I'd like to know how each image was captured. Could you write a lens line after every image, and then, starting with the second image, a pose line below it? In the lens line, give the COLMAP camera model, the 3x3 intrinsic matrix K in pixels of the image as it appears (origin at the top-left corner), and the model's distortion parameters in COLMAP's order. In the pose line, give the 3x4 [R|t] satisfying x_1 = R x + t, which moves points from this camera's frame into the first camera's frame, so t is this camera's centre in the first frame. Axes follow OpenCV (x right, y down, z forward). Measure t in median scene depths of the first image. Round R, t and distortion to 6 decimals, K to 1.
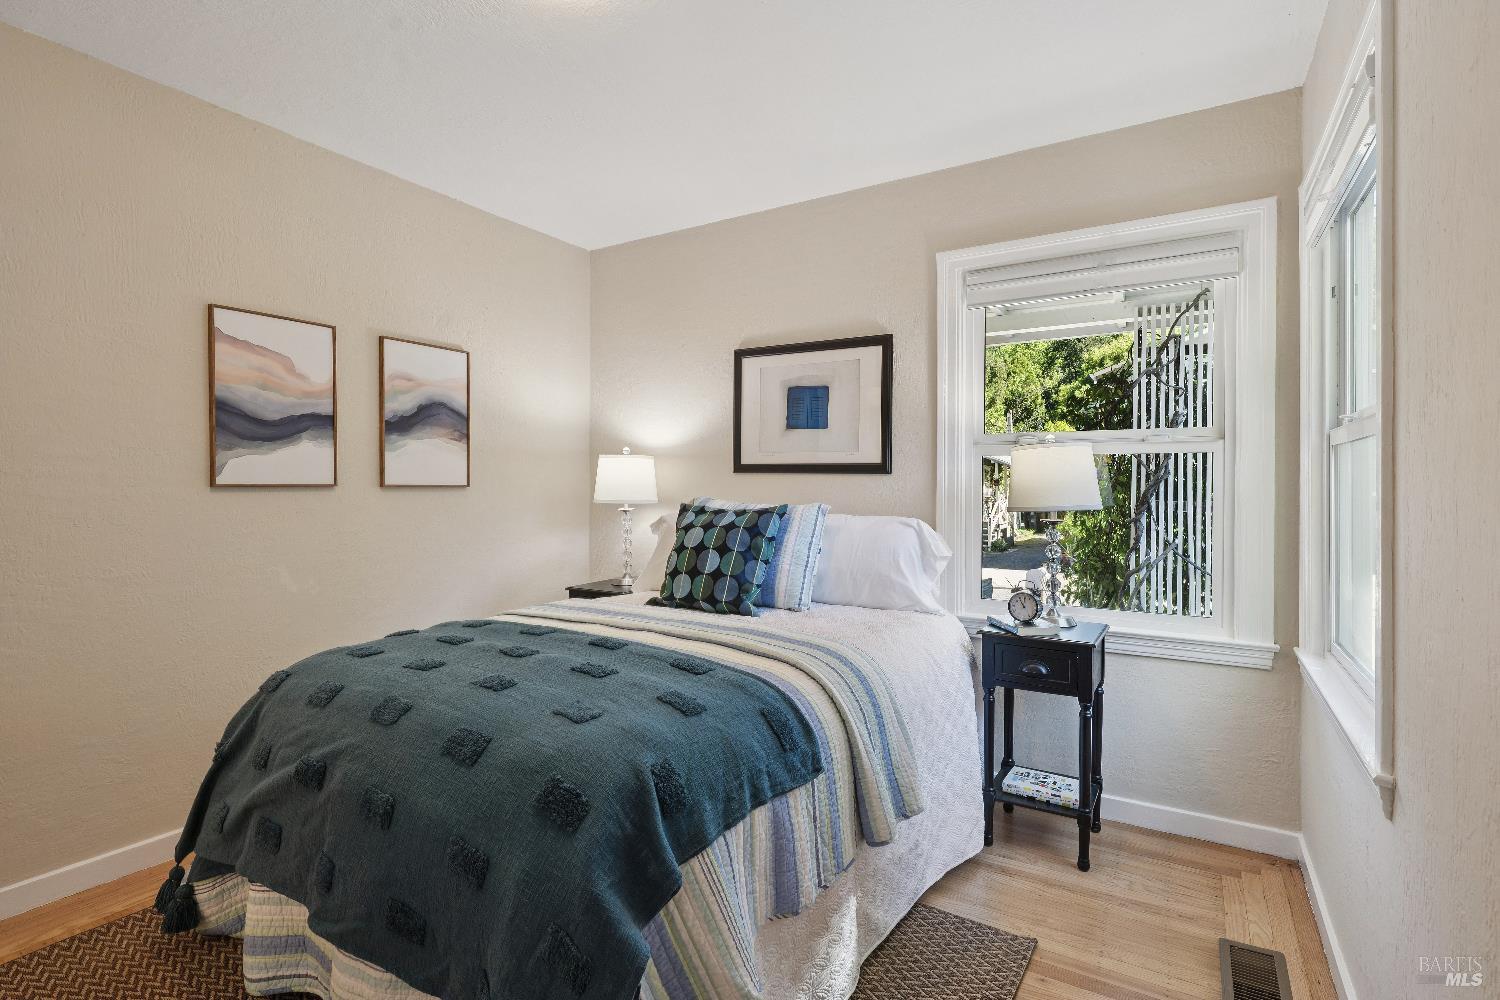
lens RADIAL K [[723.3, 0, 752.1], [0, 723.3, 496.5], [0, 0, 1]] dist [-0.001121, -0.000034]
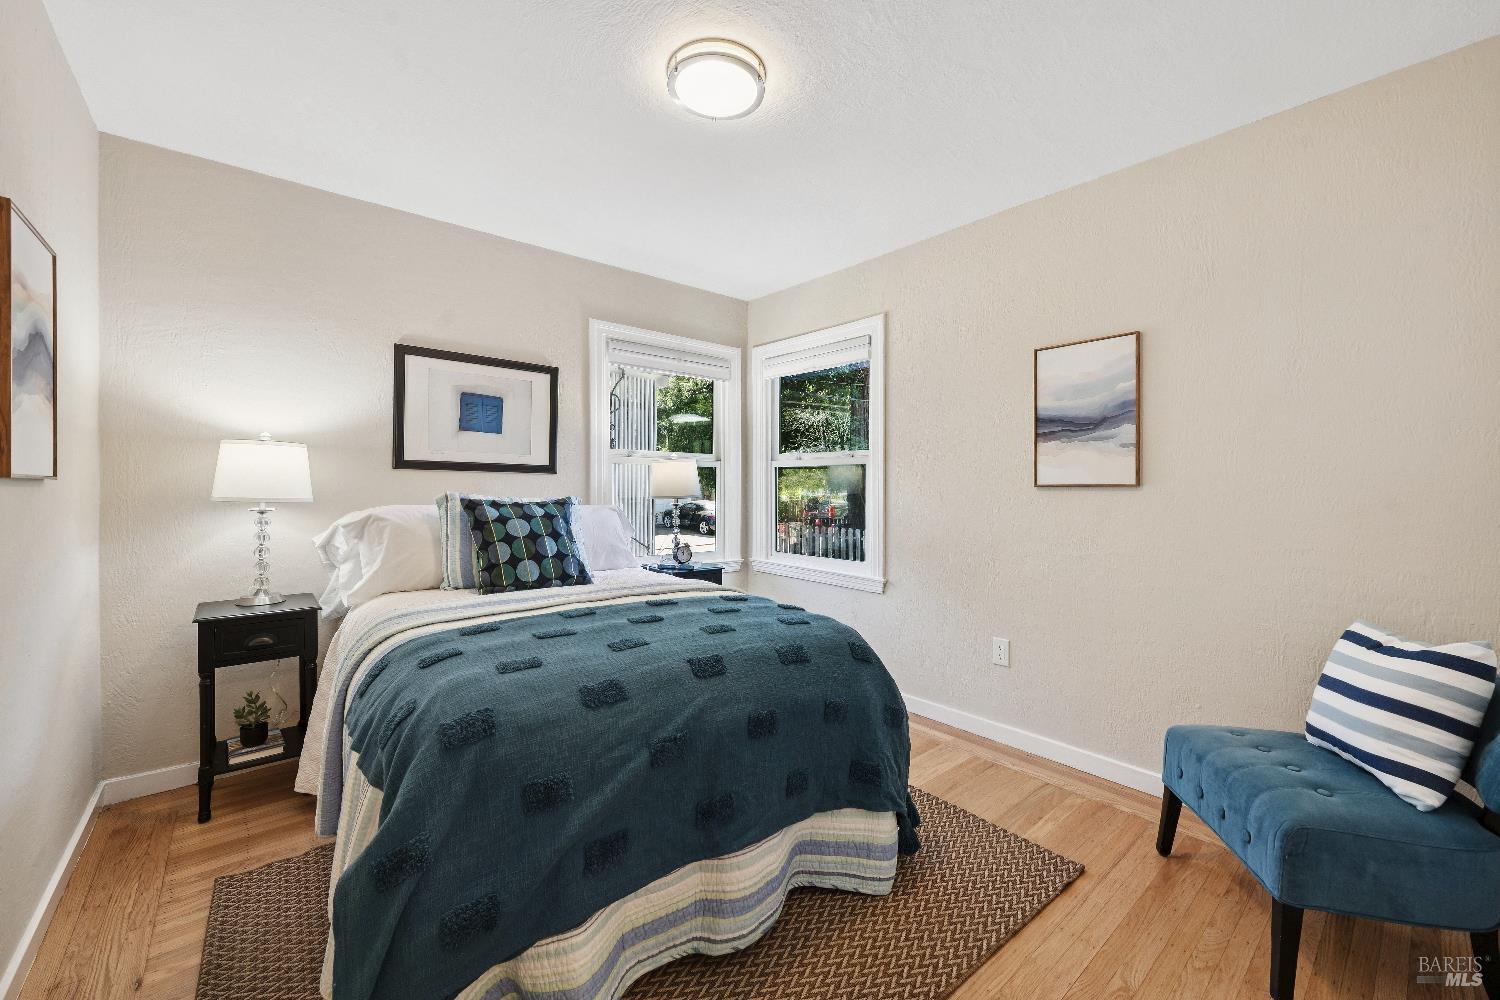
lens RADIAL K [[597.3, 0, 750.7], [0, 597.3, 493.9], [0, 0, 1]] dist [-0.000010, -0.000039]
pose [[0.322767, -0.010028, 0.946425, -0.709132], [0.006631, 0.999943, 0.008333, -0.000998], [-0.946455, 0.003586, 0.322815, 0.306459]]
